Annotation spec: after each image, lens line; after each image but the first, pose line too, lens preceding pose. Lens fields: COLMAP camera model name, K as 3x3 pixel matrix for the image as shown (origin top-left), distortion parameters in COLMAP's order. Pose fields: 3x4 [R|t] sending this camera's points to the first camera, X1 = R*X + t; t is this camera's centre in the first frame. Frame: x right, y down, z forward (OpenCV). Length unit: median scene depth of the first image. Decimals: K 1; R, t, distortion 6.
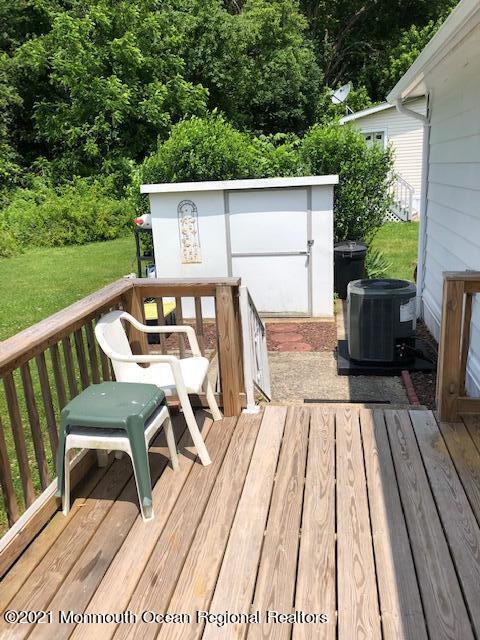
lens RADIAL K [[525.1, 0, 239.9], [0, 525.1, 319.5], [0, 0, 1]] dist [0.036060, -0.010976]
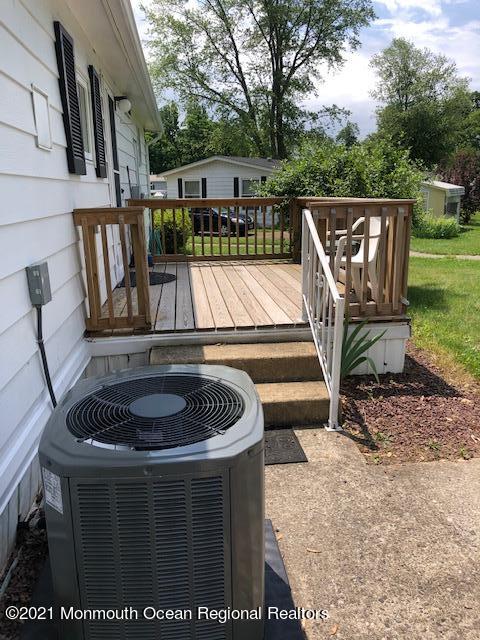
lens RADIAL K [[525.1, 0, 241.6], [0, 525.1, 320.9], [0, 0, 1]] dist [0.036060, -0.010976]
pose [[-0.956693, 0.136692, -0.257007, 0.524505], [-0.011155, 0.865029, 0.501598, -0.475821], [0.290883, 0.482742, -0.826043, 2.211442]]
